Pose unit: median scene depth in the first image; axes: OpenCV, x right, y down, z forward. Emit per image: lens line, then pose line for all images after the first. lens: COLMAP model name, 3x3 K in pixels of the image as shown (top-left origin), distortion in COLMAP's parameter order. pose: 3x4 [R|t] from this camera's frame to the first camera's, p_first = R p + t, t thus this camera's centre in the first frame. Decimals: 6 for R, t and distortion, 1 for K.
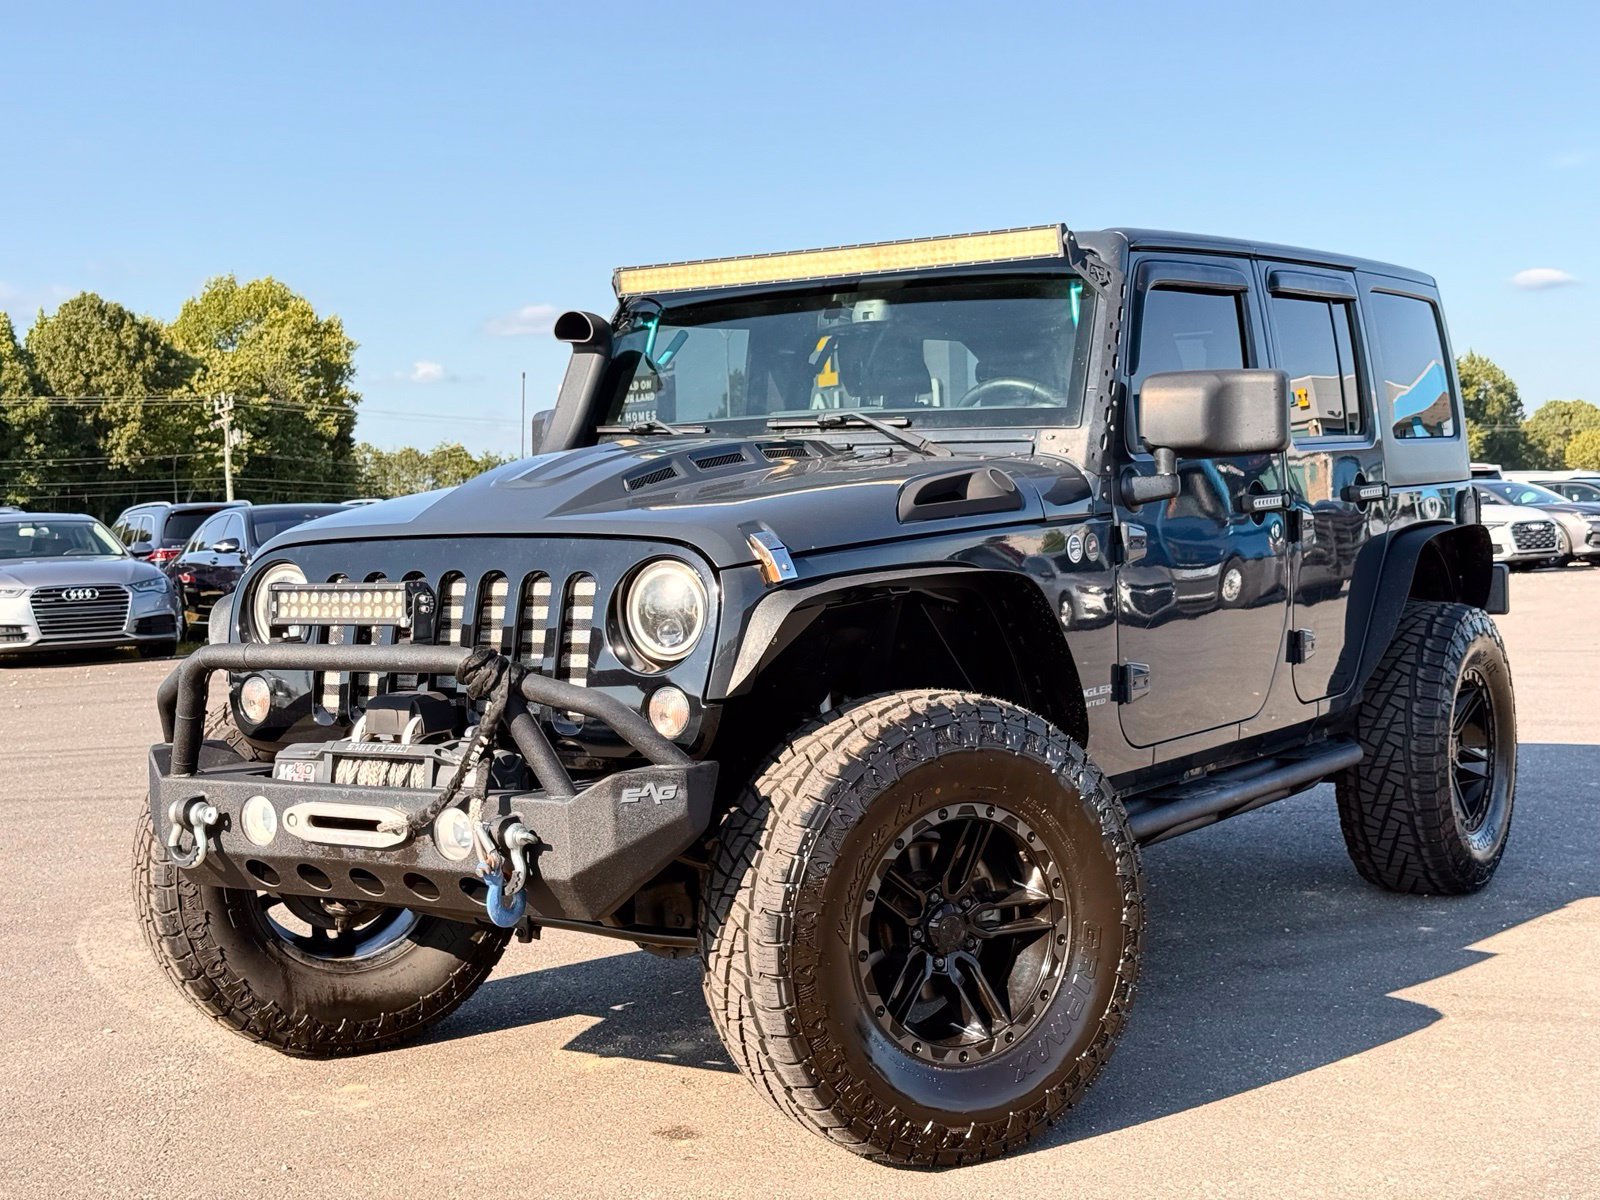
lens RADIAL K [[2218.7, 0, 794.9], [0, 2218.7, 600.9], [0, 0, 1]] dist [0.155477, -0.108783]
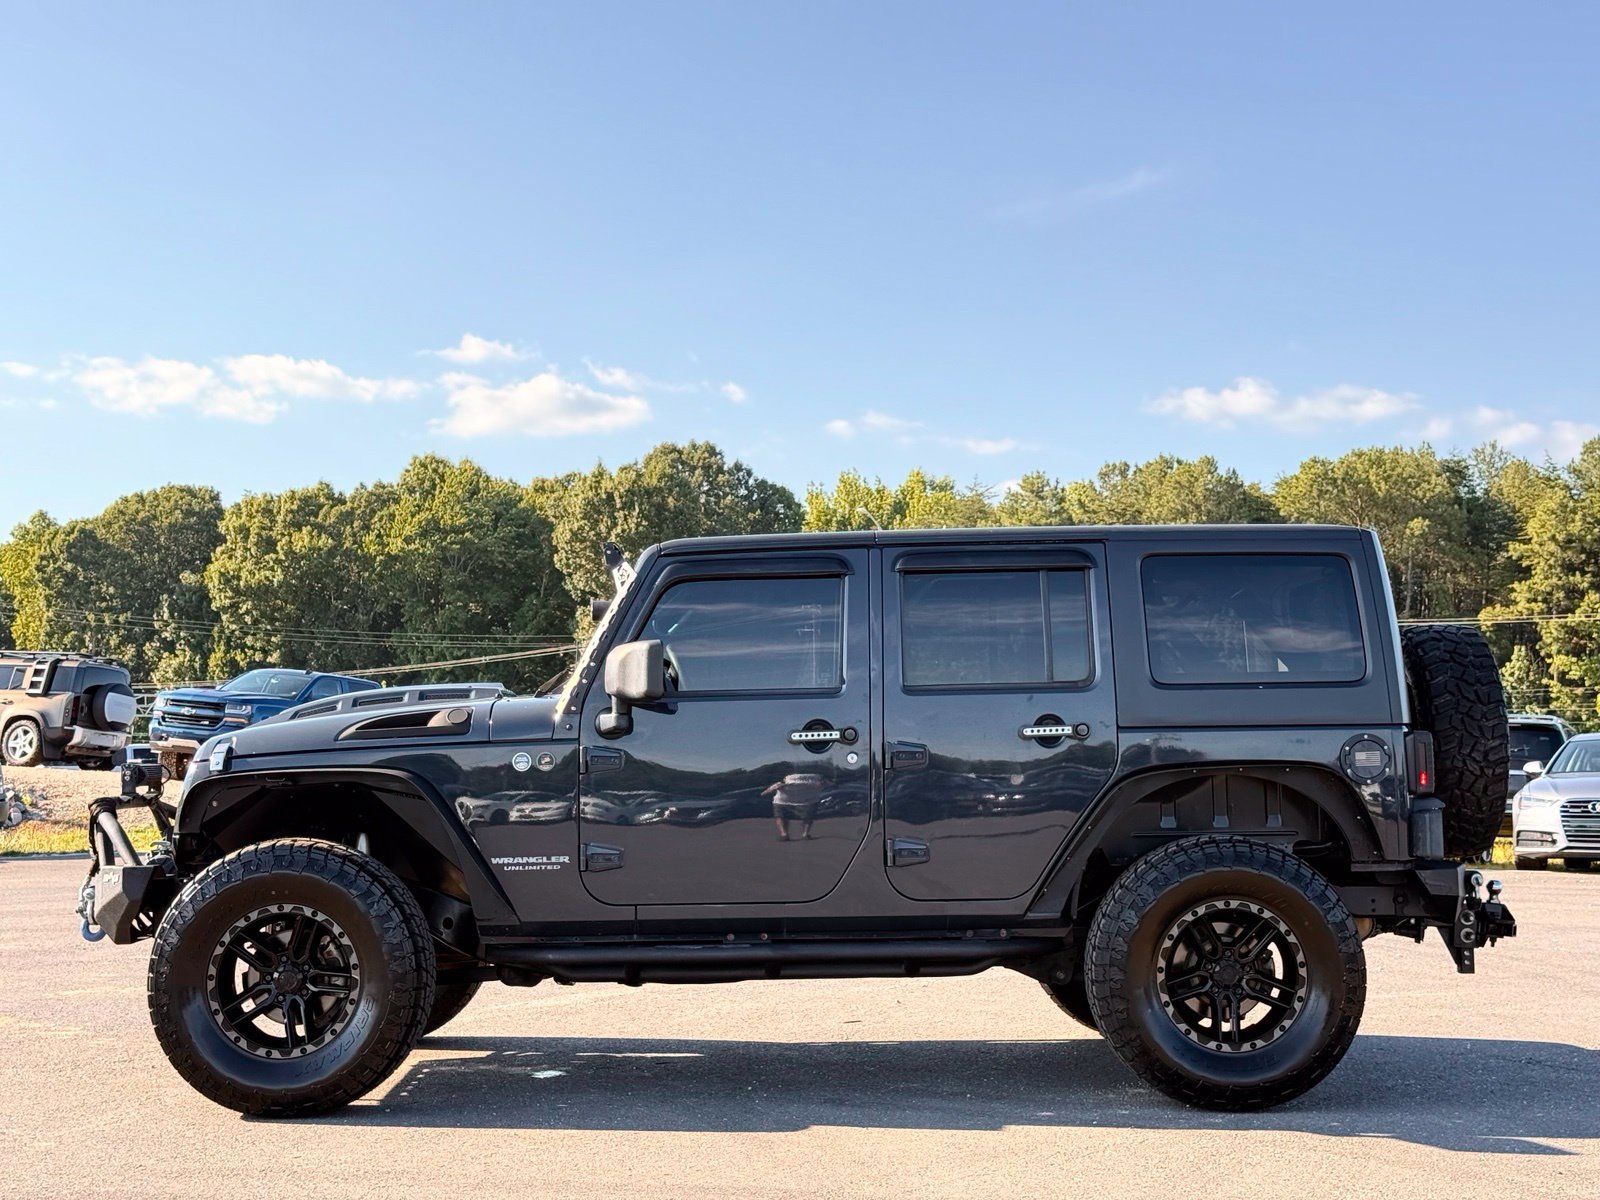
lens RADIAL K [[2220.0, 0, 788.3], [0, 2220.0, 601.4], [0, 0, 1]] dist [0.149869, -0.111939]
pose [[0.533839, -0.025345, -0.845206, 1.674634], [-0.052809, 0.996600, -0.063239, -0.051206], [0.843936, 0.078394, 0.530685, 0.371741]]
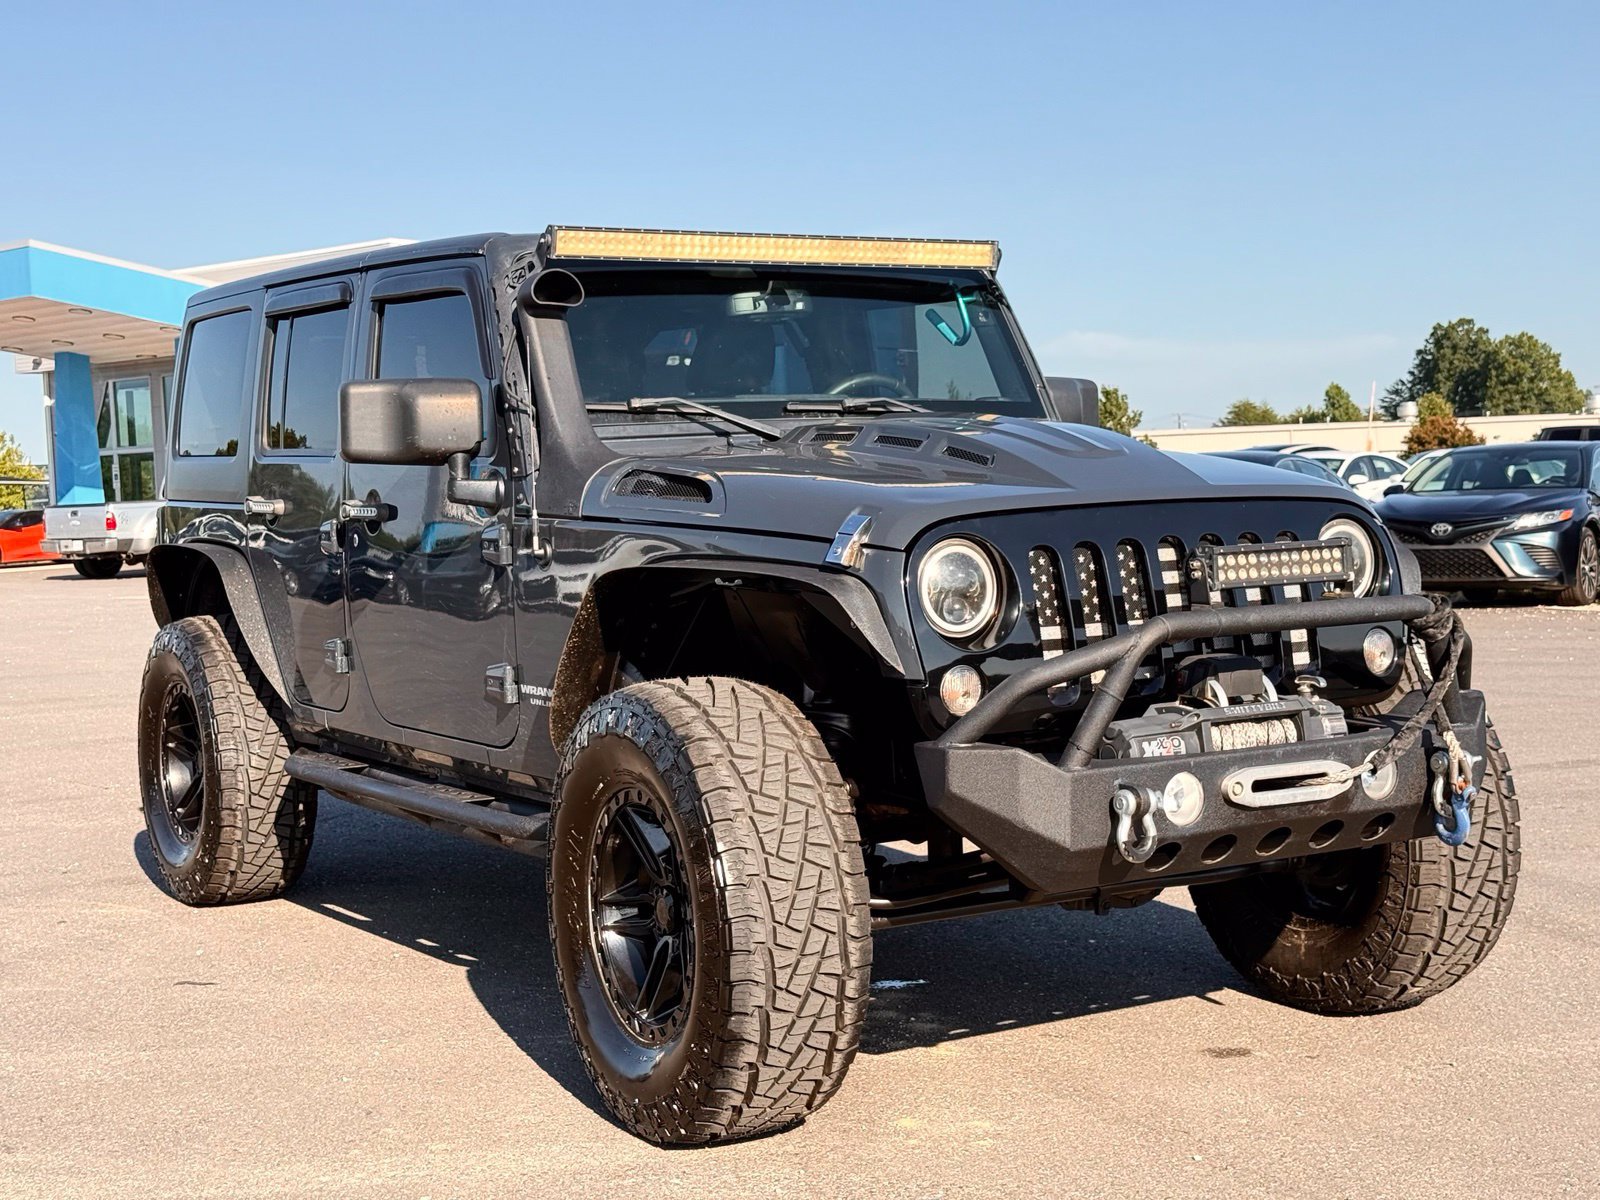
lens RADIAL K [[2220.0, 0, 788.3], [0, 2220.0, 601.4], [0, 0, 1]] dist [0.149869, -0.111939]
pose [[0.445218, -0.037450, 0.894639, -1.066902], [0.060419, 0.998104, 0.011714, -0.005928], [-0.893381, 0.048838, 0.446637, 0.668571]]
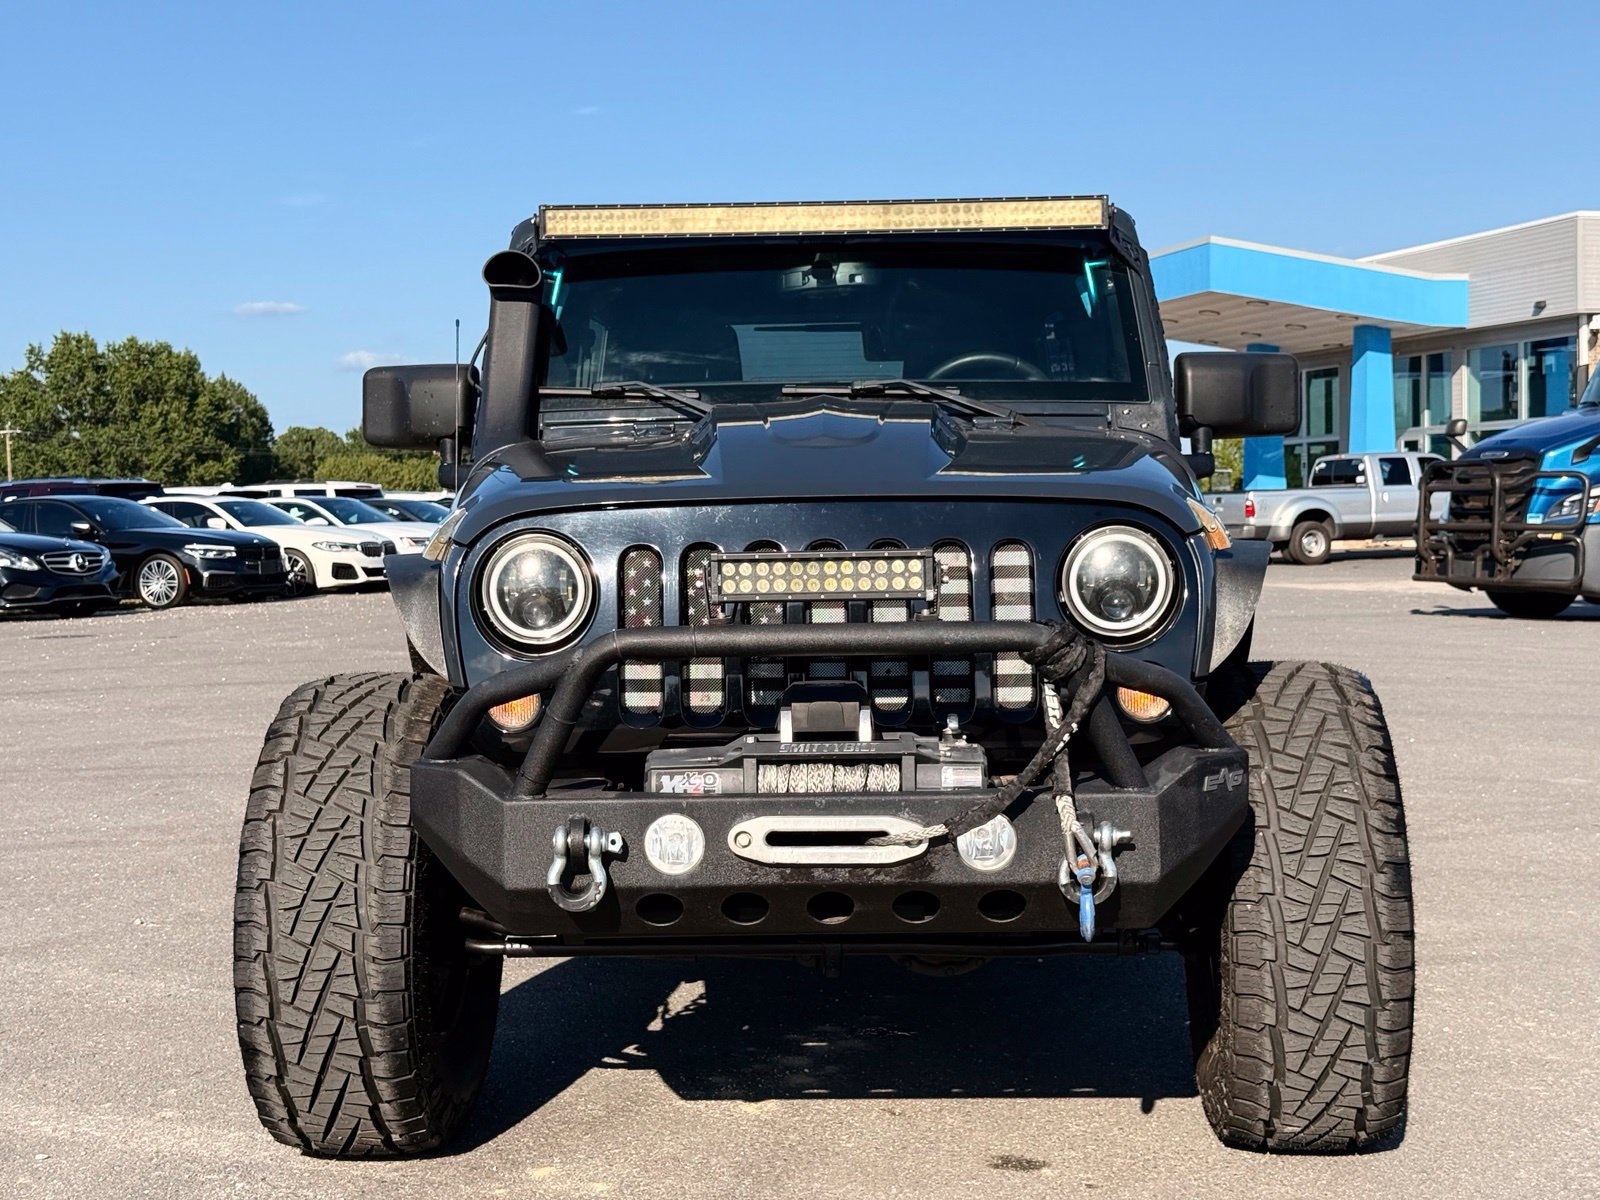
lens RADIAL K [[2220.0, 0, 788.3], [0, 2220.0, 601.4], [0, 0, 1]] dist [0.149869, -0.111939]
pose [[0.852888, -0.010651, 0.521986, -0.576515], [0.015584, 0.999866, -0.005062, 0.013523], [-0.521862, 0.012452, 0.852939, 0.266841]]
